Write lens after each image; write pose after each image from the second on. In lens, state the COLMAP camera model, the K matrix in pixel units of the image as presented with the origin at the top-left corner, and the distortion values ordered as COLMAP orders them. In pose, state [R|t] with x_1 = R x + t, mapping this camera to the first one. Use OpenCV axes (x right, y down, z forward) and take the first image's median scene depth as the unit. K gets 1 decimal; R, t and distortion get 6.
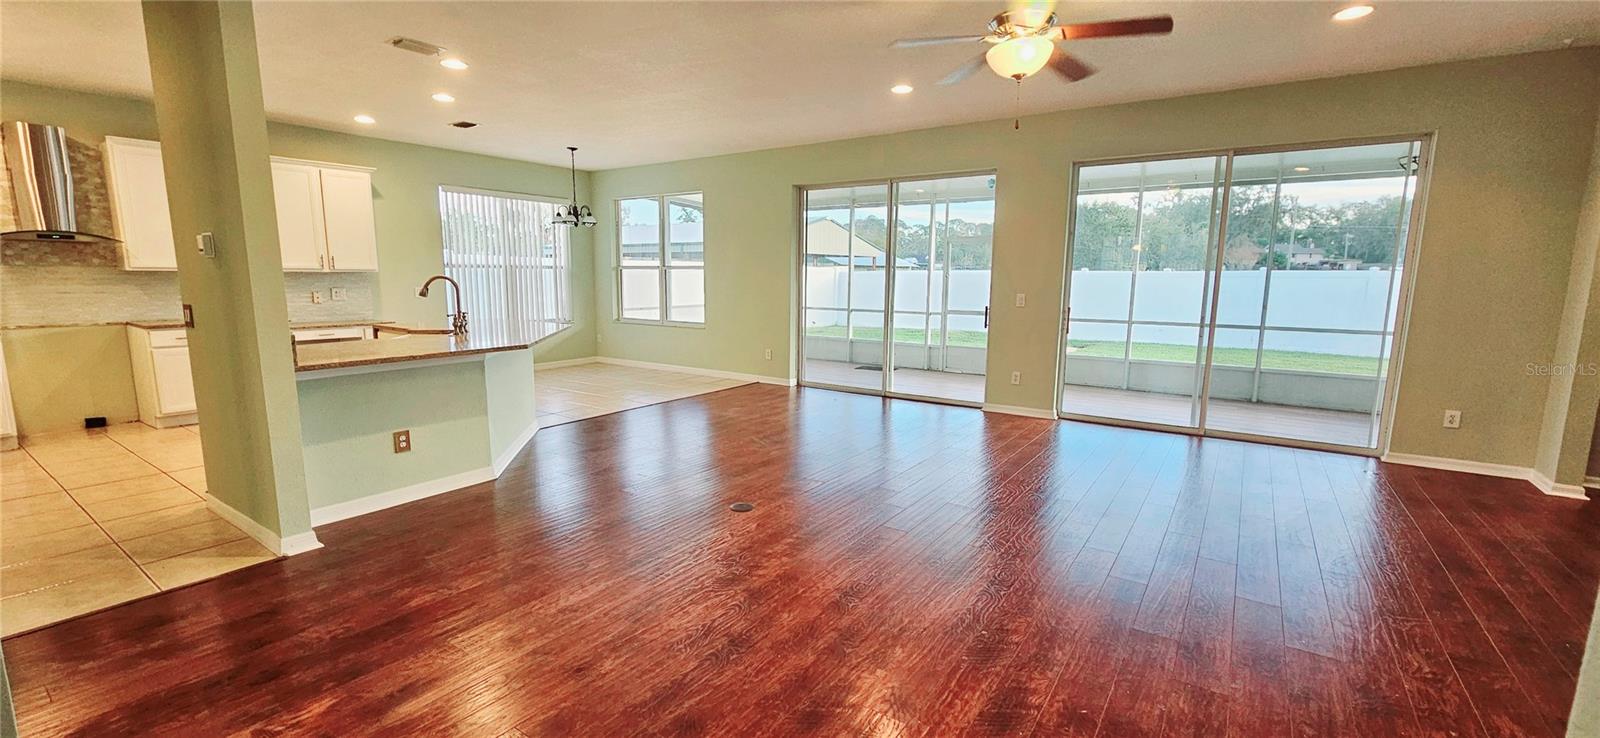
lens RADIAL K [[654.1, 0, 792.7], [0, 654.1, 373.0], [0, 0, 1]] dist [0.001265, -0.000006]
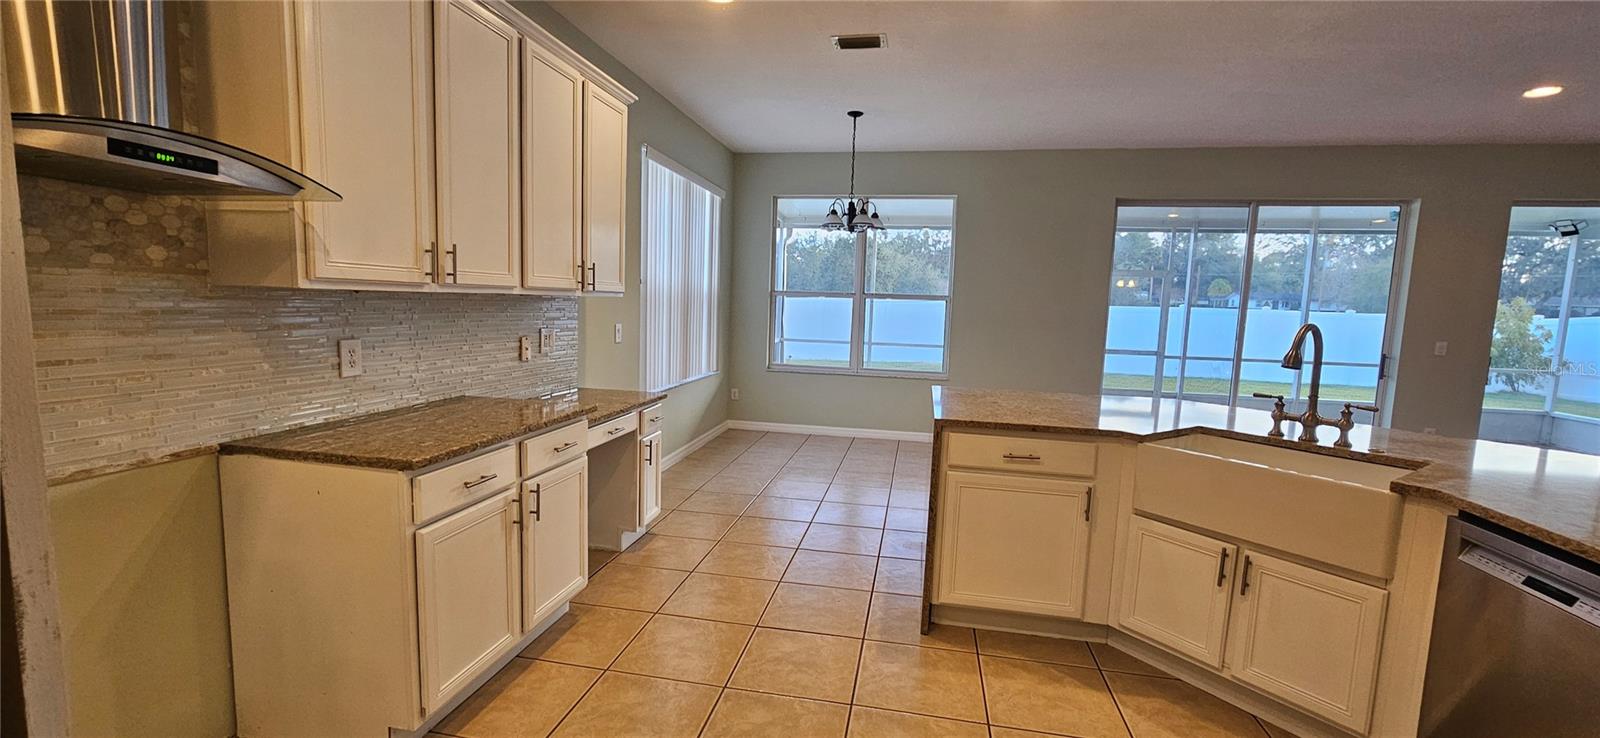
lens RADIAL K [[656.0, 0, 796.5], [0, 656.0, 372.5], [0, 0, 1]] dist [0.000549, 0.000042]
pose [[0.912897, -0.022621, 0.407564, -0.725441], [0.036875, 0.998951, -0.027152, -0.076914], [-0.406522, 0.039816, 0.912773, 0.479530]]
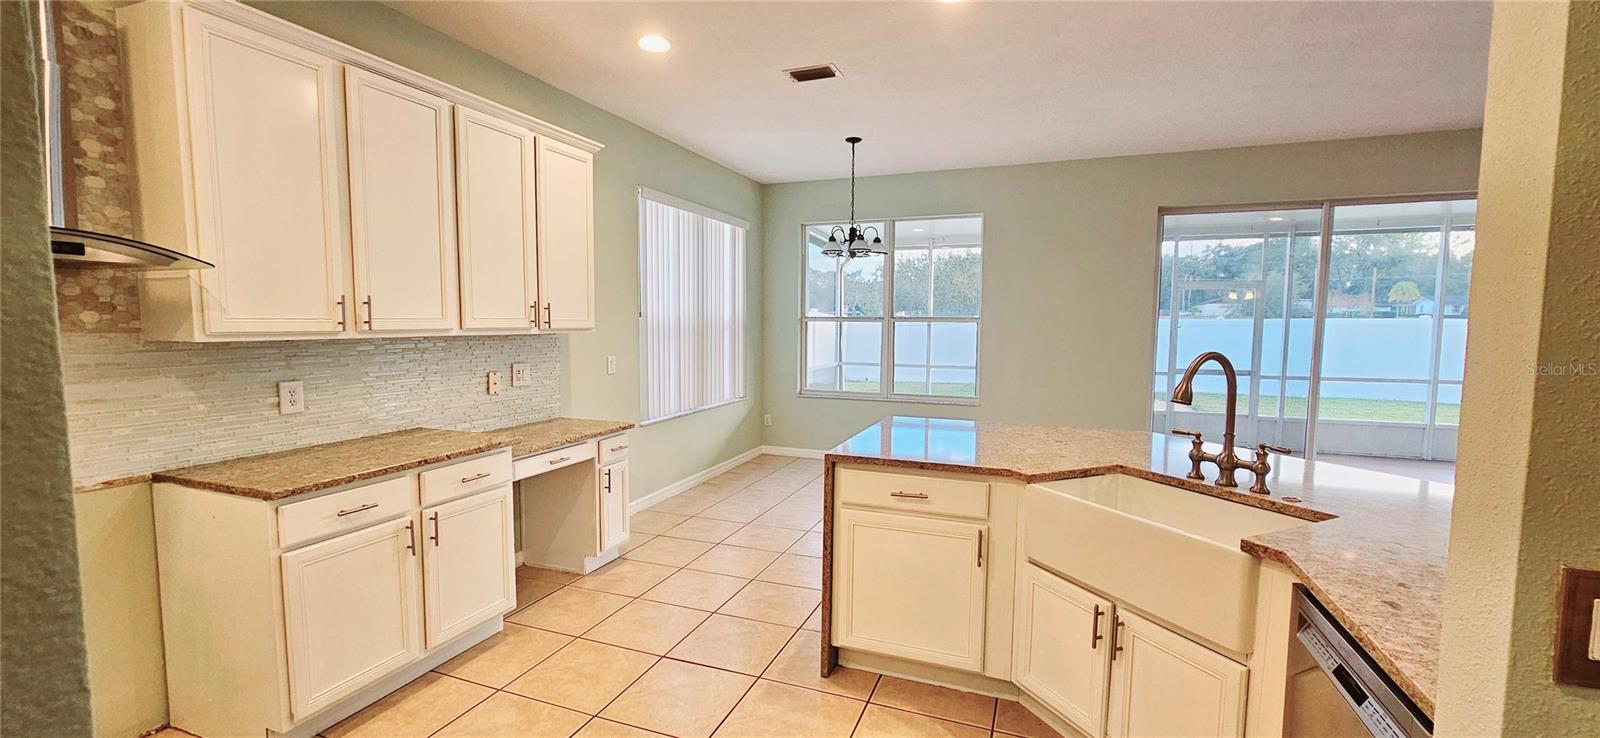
lens RADIAL K [[654.1, 0, 792.7], [0, 654.1, 373.0], [0, 0, 1]] dist [0.001265, -0.000006]
pose [[0.972116, -0.022072, 0.233458, -0.605005], [0.038029, 0.997221, -0.064068, -0.080068], [-0.231395, 0.071159, 0.970254, 0.438154]]
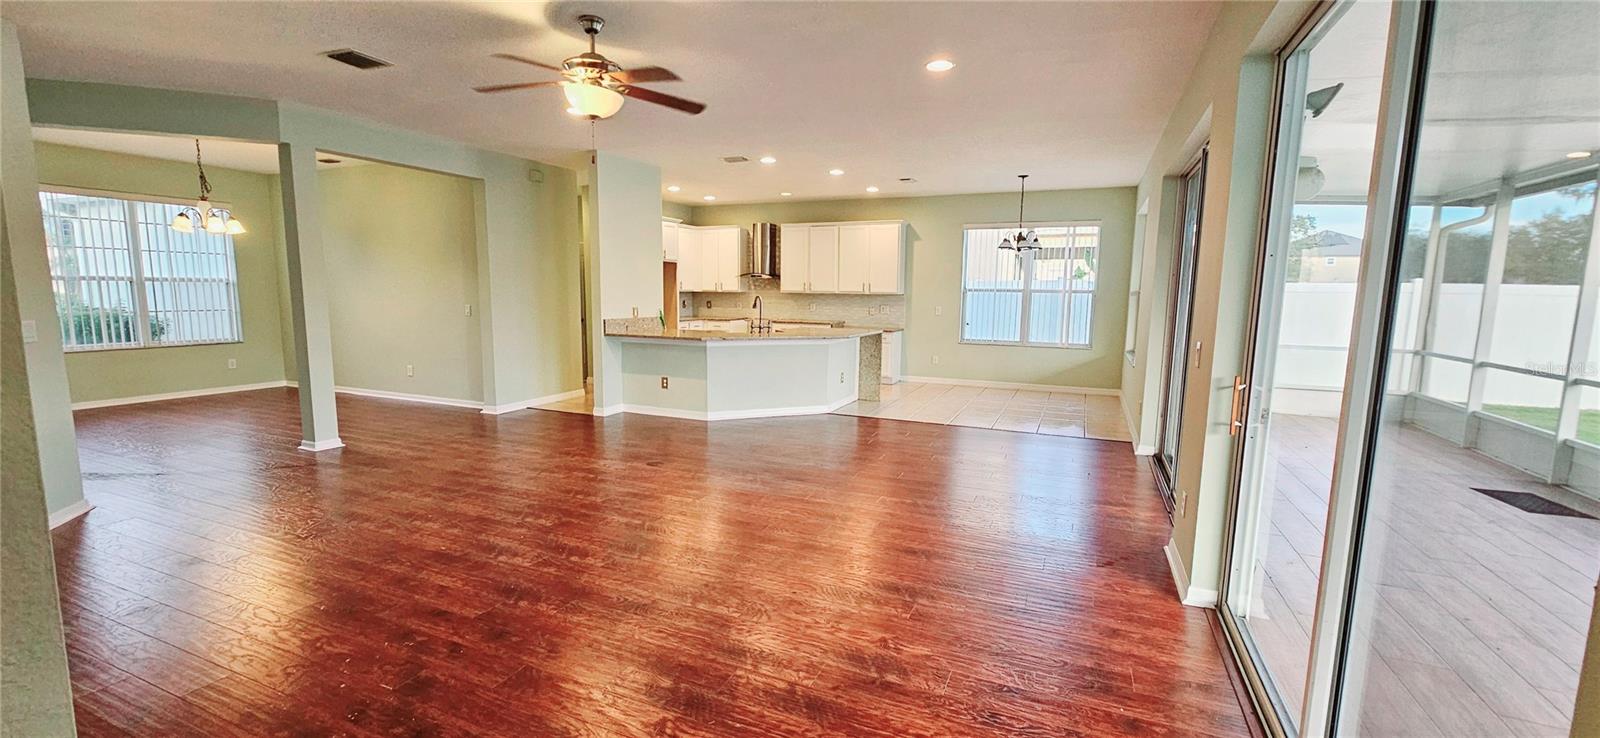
lens RADIAL K [[656.0, 0, 796.5], [0, 656.0, 372.5], [0, 0, 1]] dist [0.000549, 0.000042]
pose [[0.200038, 0.120045, -0.972406, 0.696474], [-0.160496, 0.983075, 0.088346, -0.080710], [0.966554, 0.138395, 0.215919, 0.518681]]
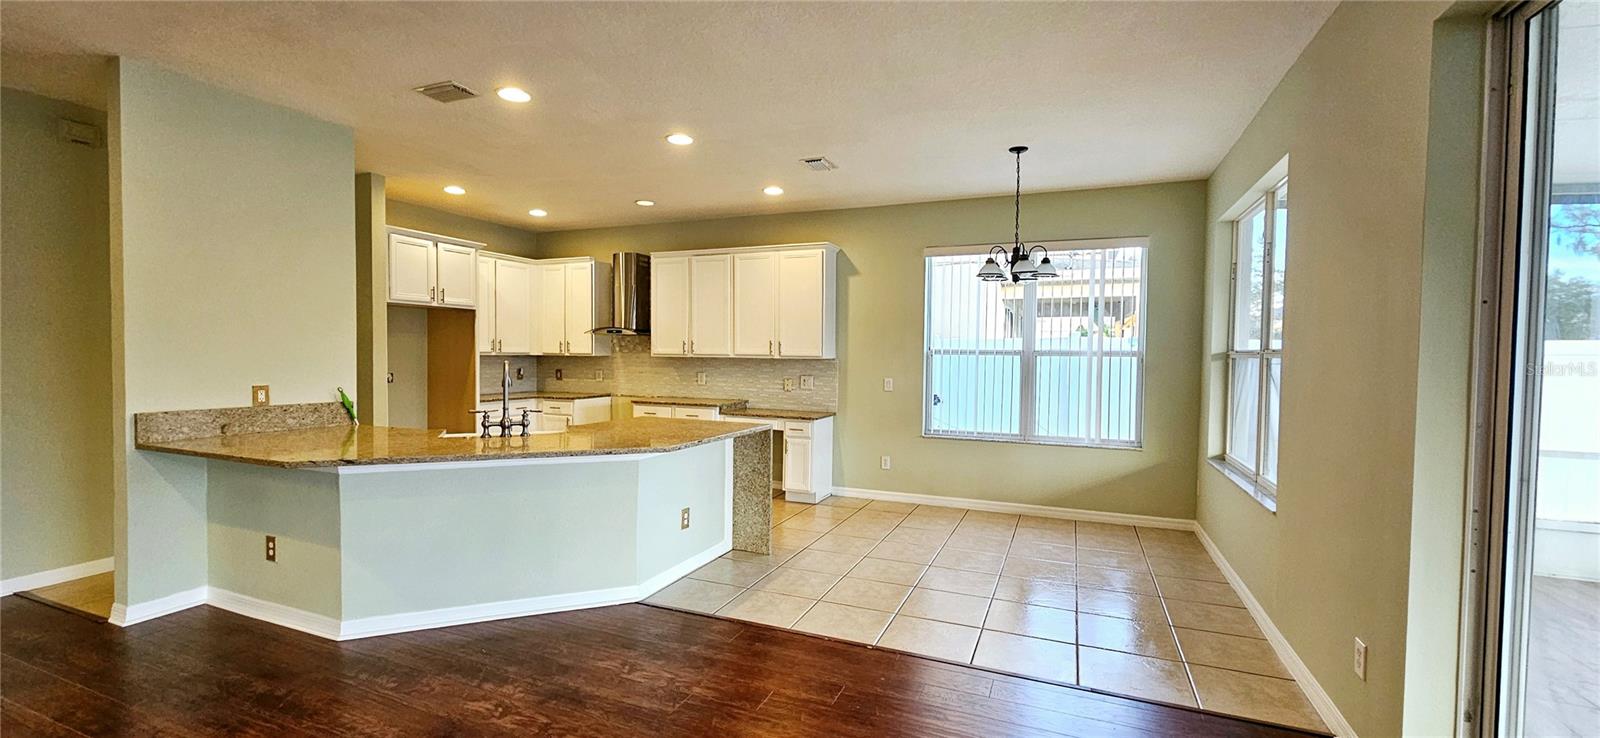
lens RADIAL K [[654.1, 0, 792.7], [0, 654.1, 373.0], [0, 0, 1]] dist [0.001265, -0.000006]
pose [[0.207957, 0.025277, -0.977811, 0.209583], [-0.158588, 0.987311, -0.008205, -0.123236], [0.965196, 0.156776, 0.209327, 0.786503]]
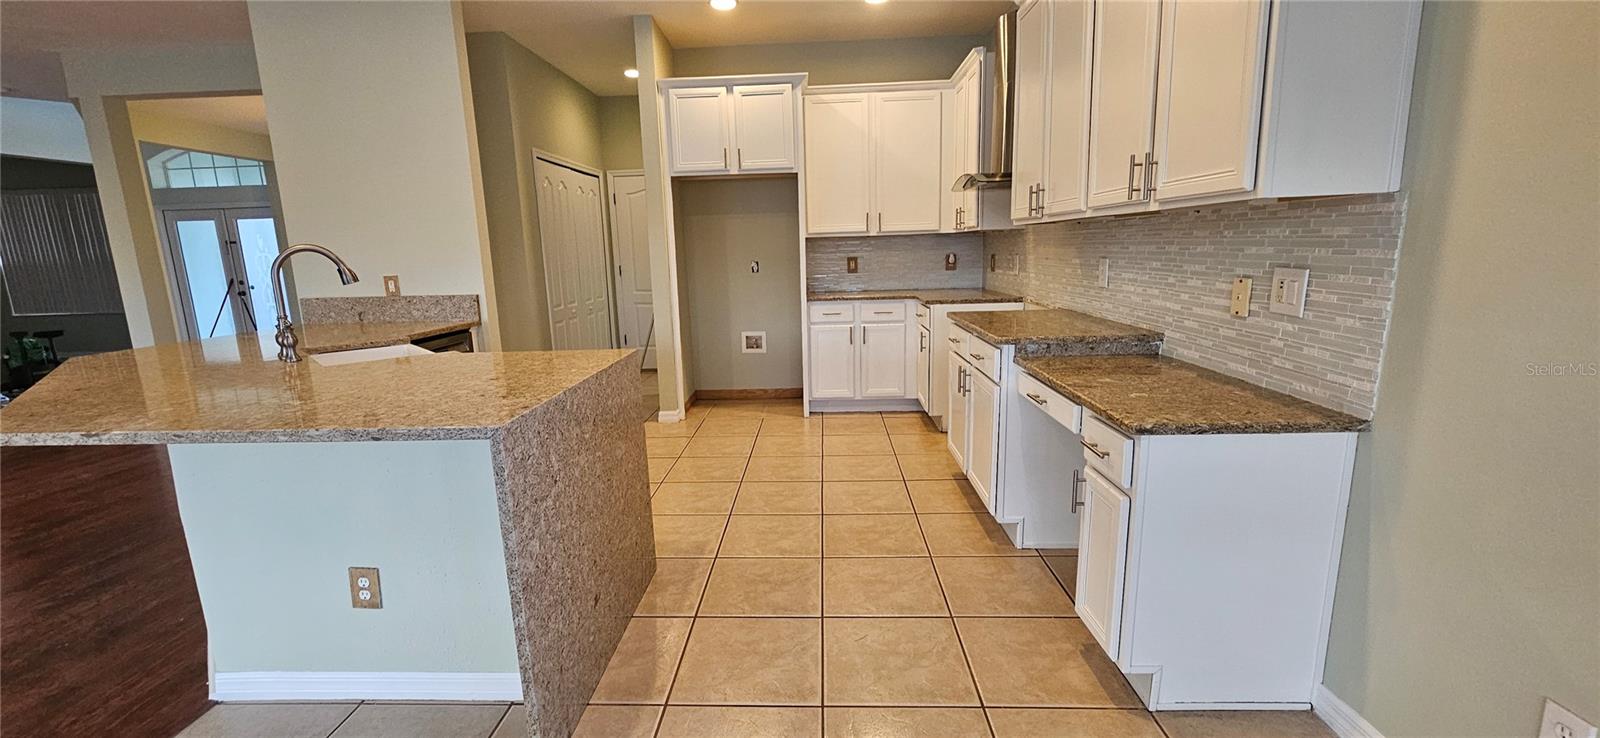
lens RADIAL K [[656.0, 0, 796.5], [0, 656.0, 372.5], [0, 0, 1]] dist [0.000549, 0.000042]
pose [[-0.839857, 0.118487, -0.529717, -0.389176], [-0.059379, 0.949973, 0.306634, -0.158640], [0.539550, 0.288983, -0.790806, 1.112436]]
